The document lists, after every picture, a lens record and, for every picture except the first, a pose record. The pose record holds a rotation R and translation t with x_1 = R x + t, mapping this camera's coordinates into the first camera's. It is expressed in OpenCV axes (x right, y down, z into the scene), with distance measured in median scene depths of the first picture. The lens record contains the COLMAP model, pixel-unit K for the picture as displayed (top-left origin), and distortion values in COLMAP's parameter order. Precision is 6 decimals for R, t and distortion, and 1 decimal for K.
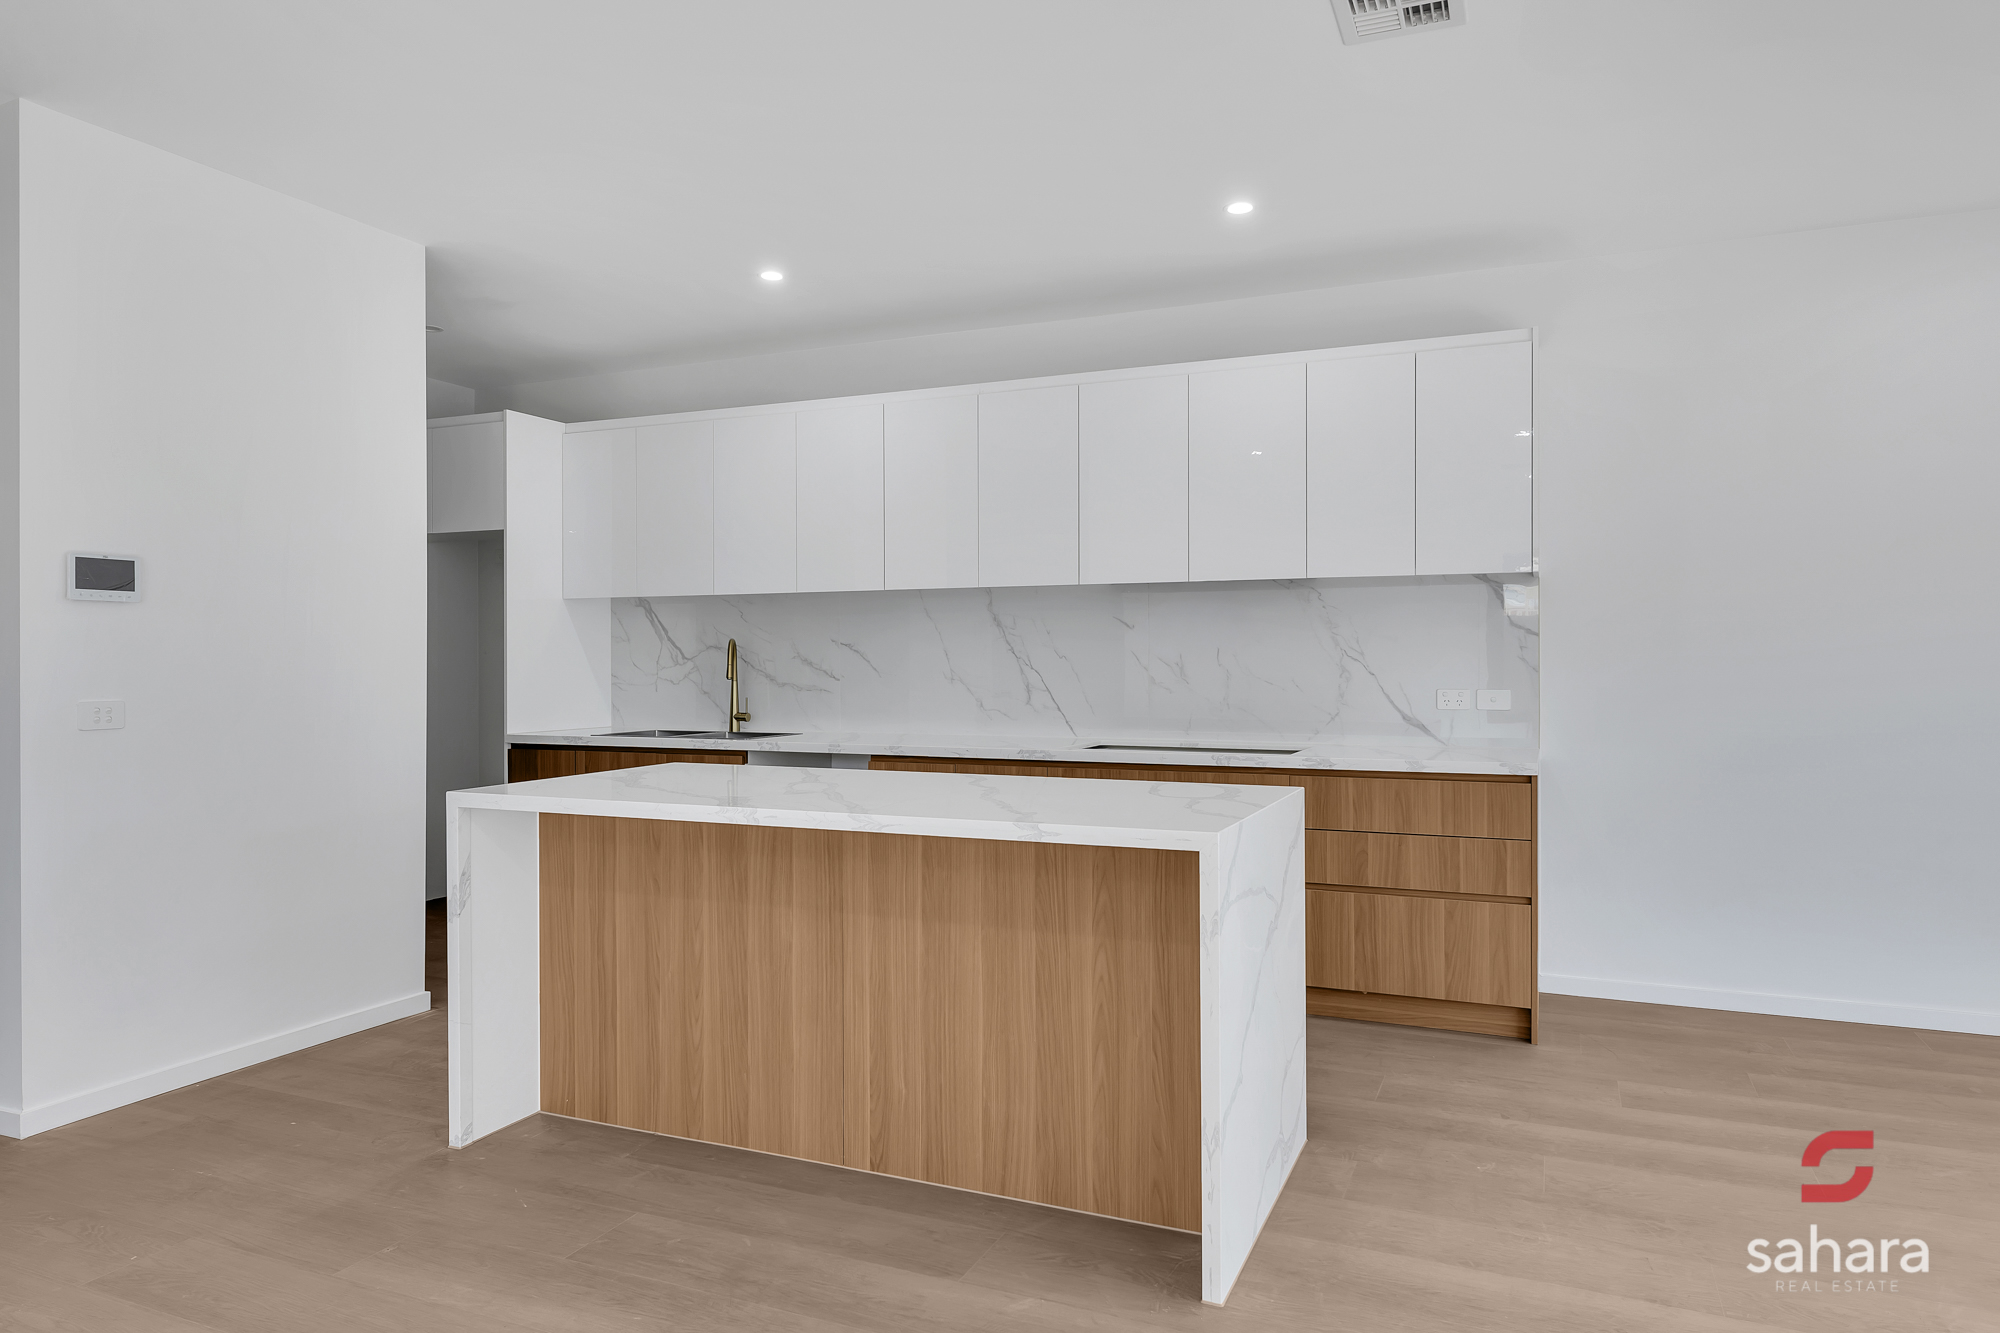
lens RADIAL K [[1247.6, 0, 1000.0], [0, 1247.6, 666.5], [0, 0, 1]] dist [-0.000946, 0.000664]
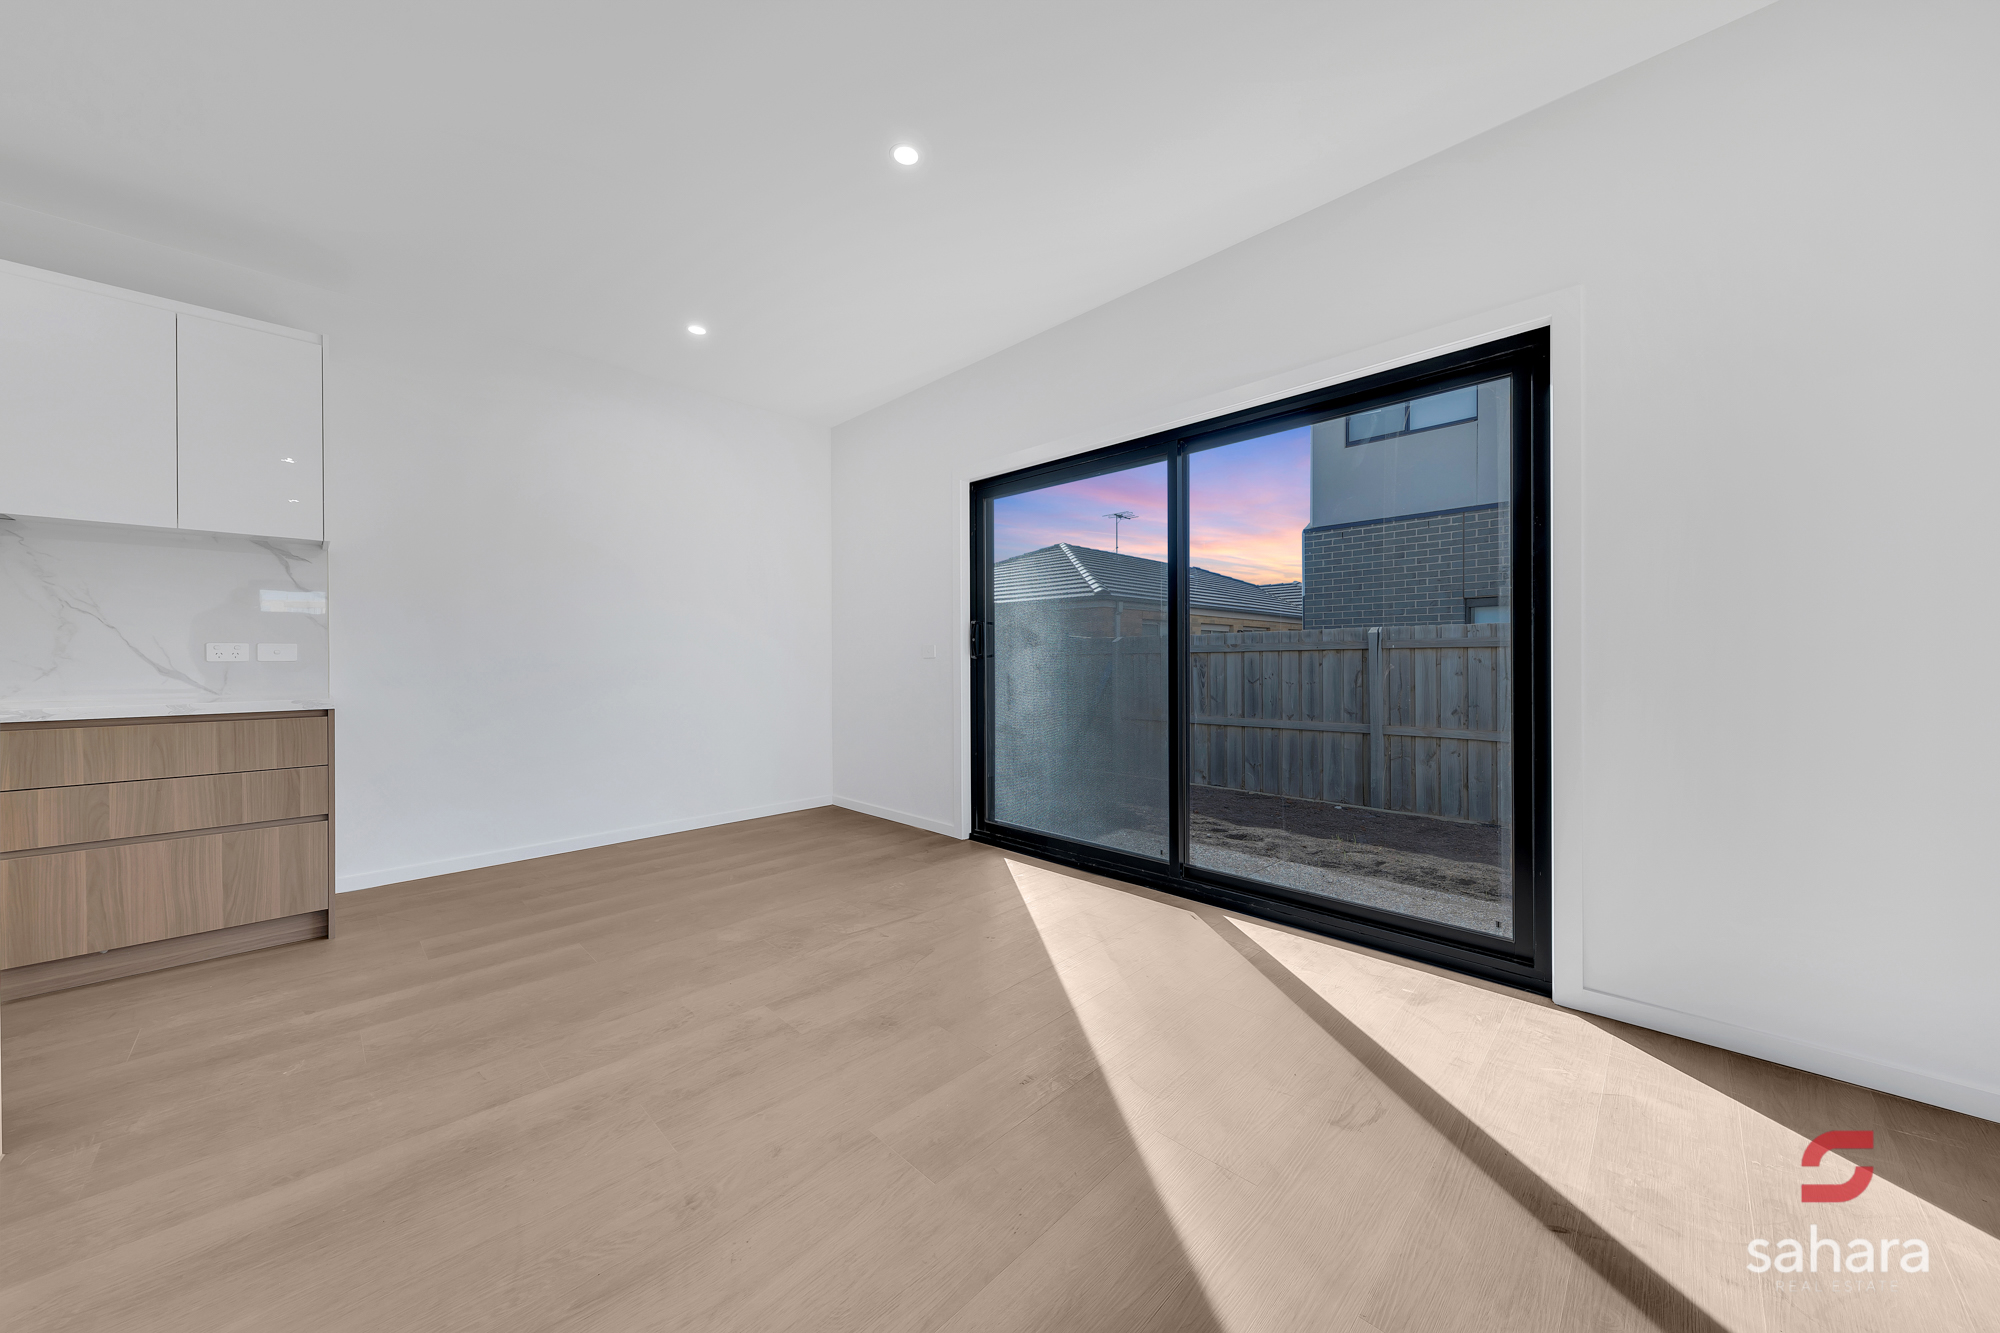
lens RADIAL K [[693.5, 0, 1006.7], [0, 693.5, 658.1], [0, 0, 1]] dist [0.000348, -0.000088]
pose [[0.351268, -0.000603, 0.936275, 0.047336], [0.010756, 0.999936, -0.003391, 0.056830], [-0.936213, 0.011262, 0.351252, 0.204167]]
